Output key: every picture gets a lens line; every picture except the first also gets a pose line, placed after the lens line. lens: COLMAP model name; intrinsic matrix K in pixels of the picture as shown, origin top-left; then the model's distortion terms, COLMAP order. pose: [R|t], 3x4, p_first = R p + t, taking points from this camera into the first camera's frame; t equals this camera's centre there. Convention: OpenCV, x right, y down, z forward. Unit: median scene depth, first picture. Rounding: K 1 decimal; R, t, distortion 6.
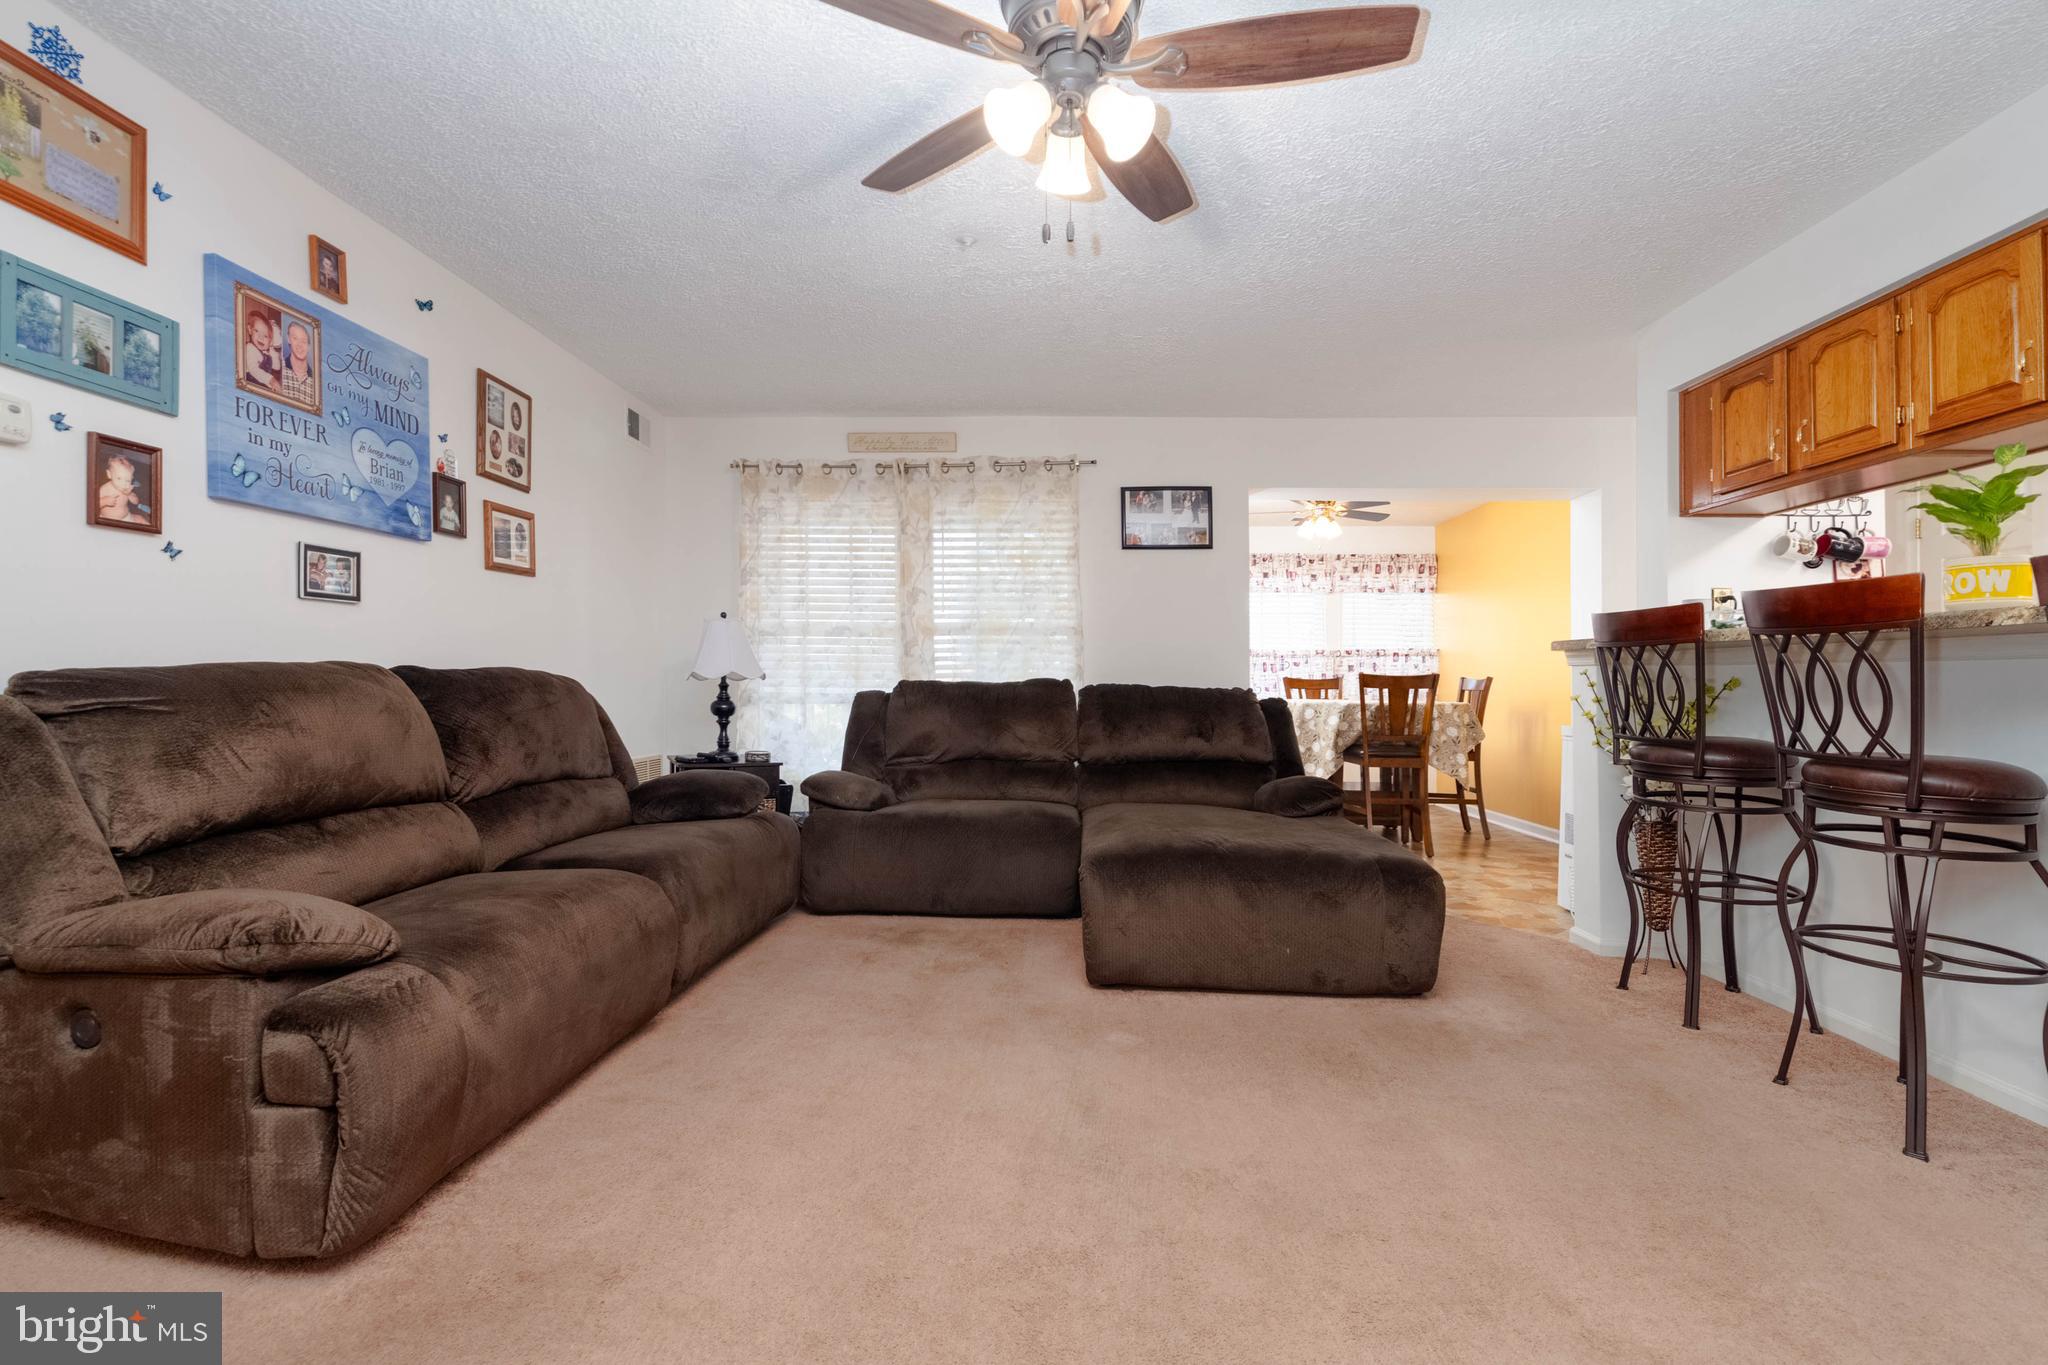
lens RADIAL K [[907.8, 0, 1024.0], [0, 907.8, 682.5], [0, 0, 1]] dist [0.004441, -0.005314]
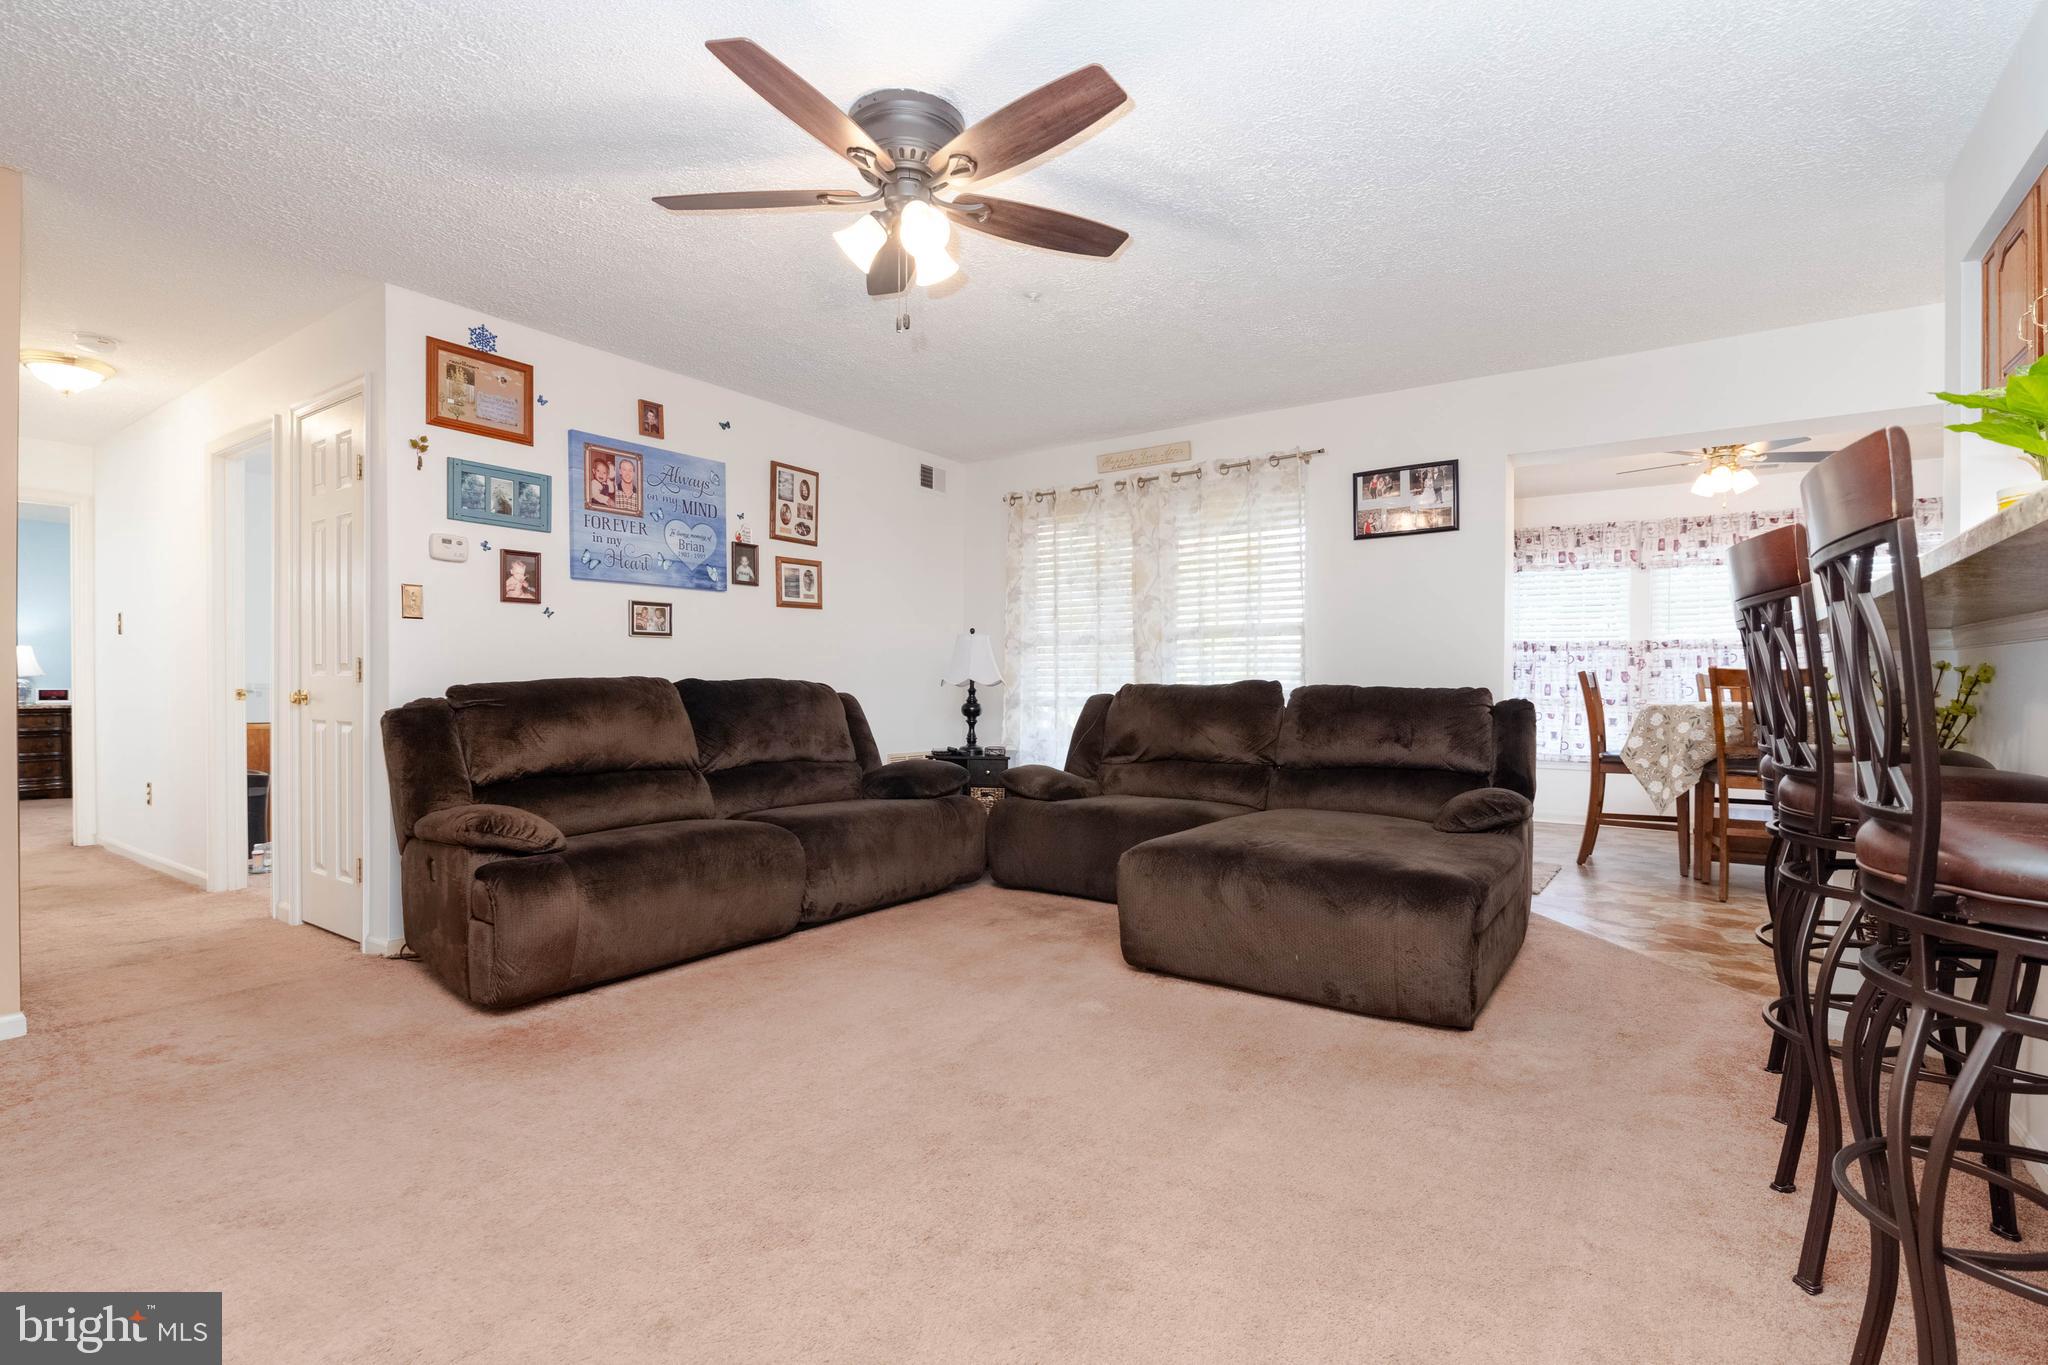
lens RADIAL K [[956.5, 0, 1025.3], [0, 956.5, 693.7], [0, 0, 1]] dist [-0.010074, -0.000024]
pose [[0.843239, -0.008378, -0.537474, 0.540905], [0.010813, 0.999941, 0.001377, 0.008687], [0.537430, -0.006973, 0.843279, -0.012443]]
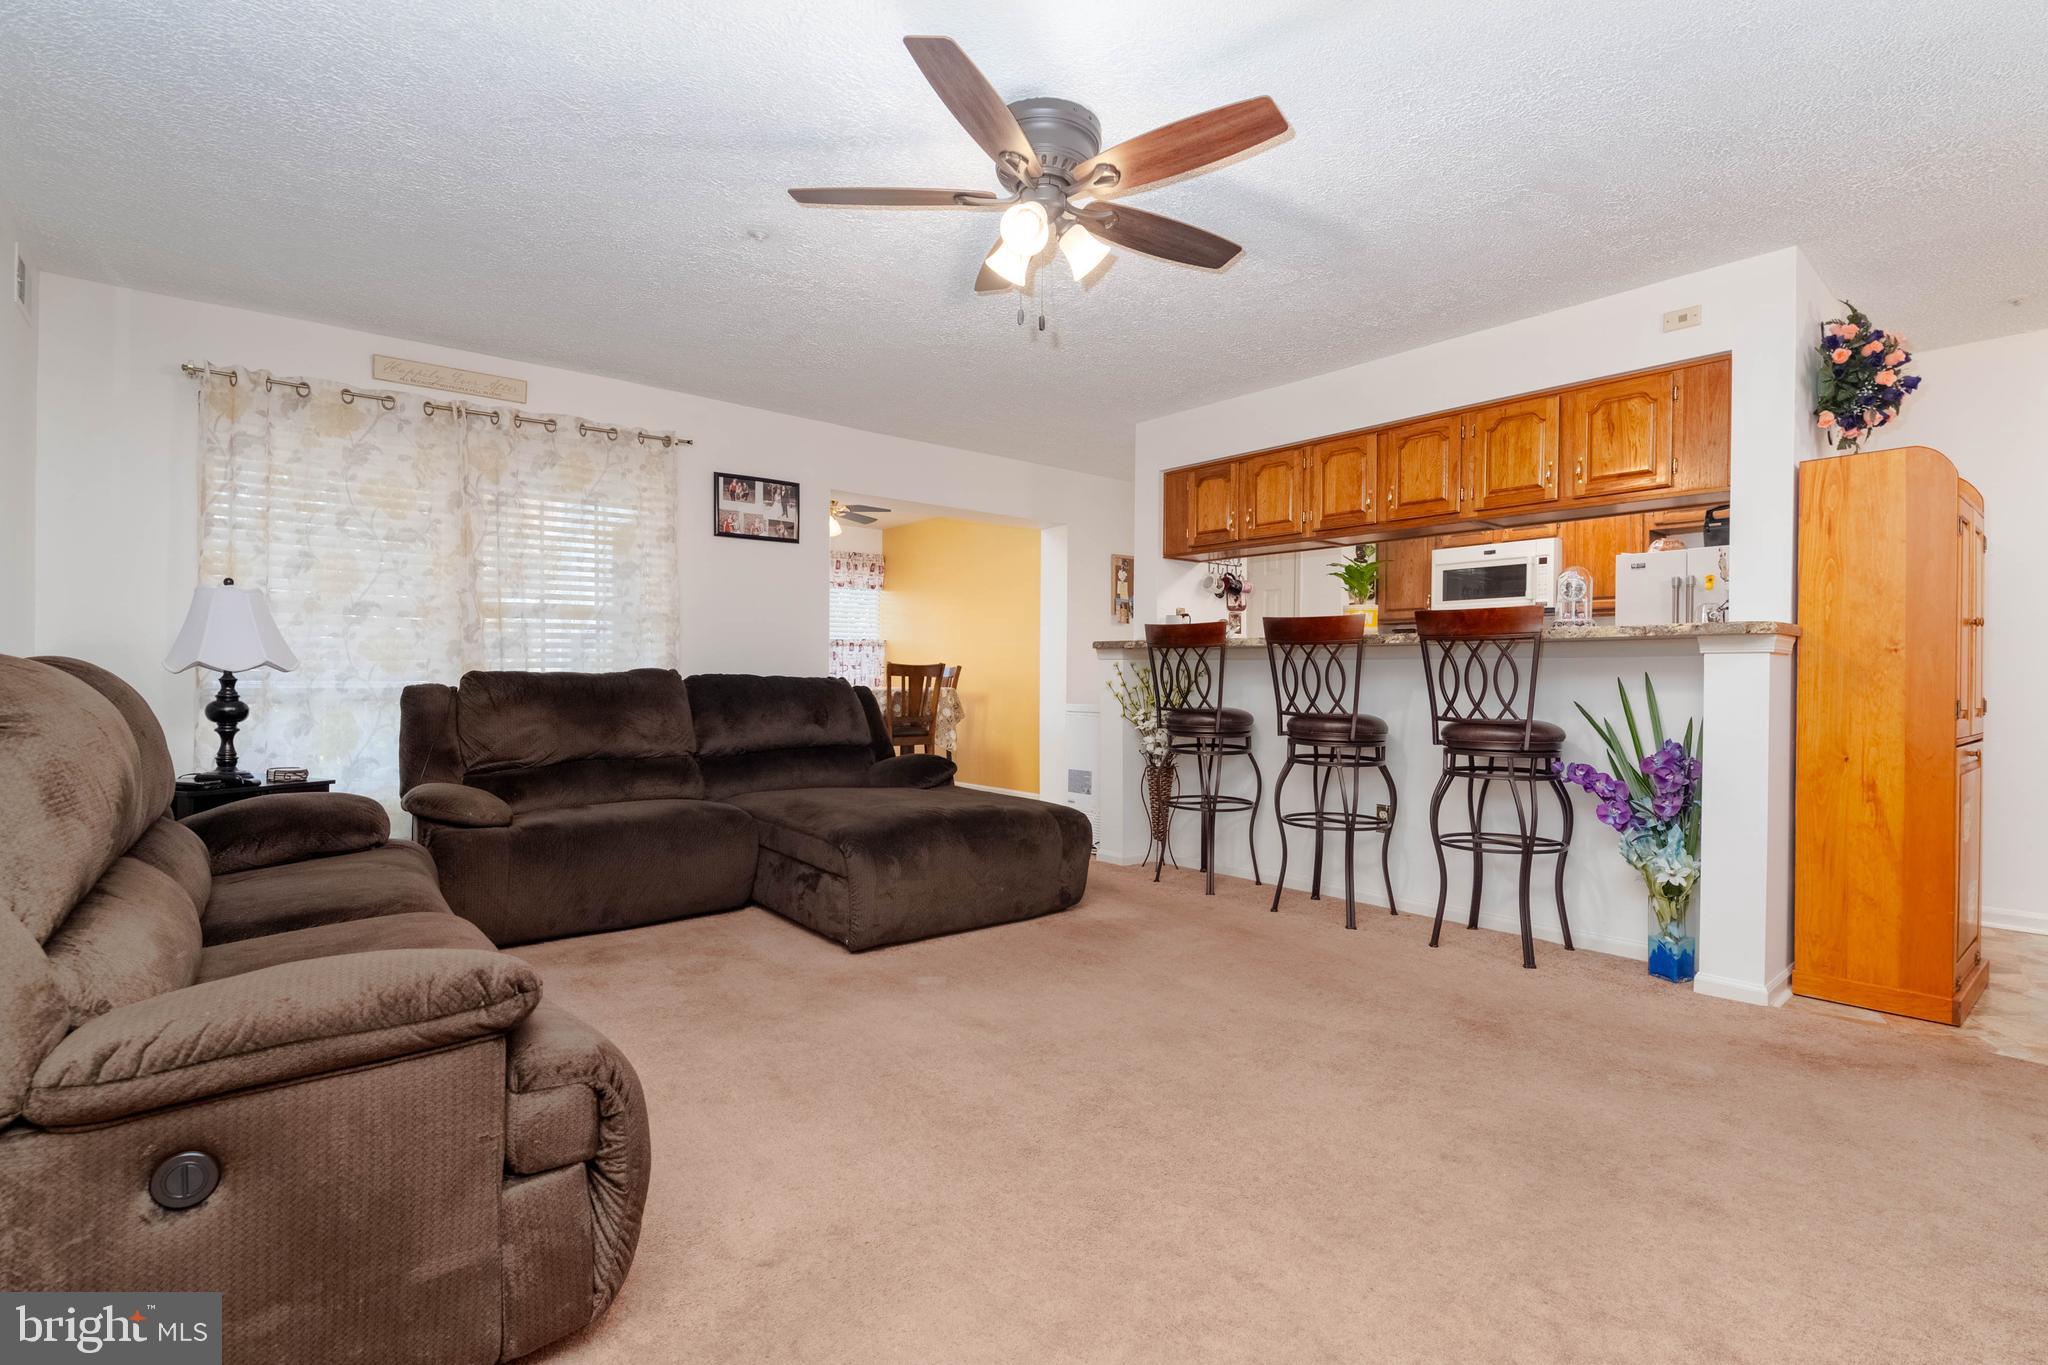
lens RADIAL K [[961.1, 0, 1049.8], [0, 961.1, 680.1], [0, 0, 1]] dist [-0.000485, -0.015917]
pose [[0.724459, -0.010220, 0.689242, -0.536639], [0.001550, 0.999912, 0.013198, -0.007515], [-0.689316, -0.008493, 0.724411, 0.005118]]
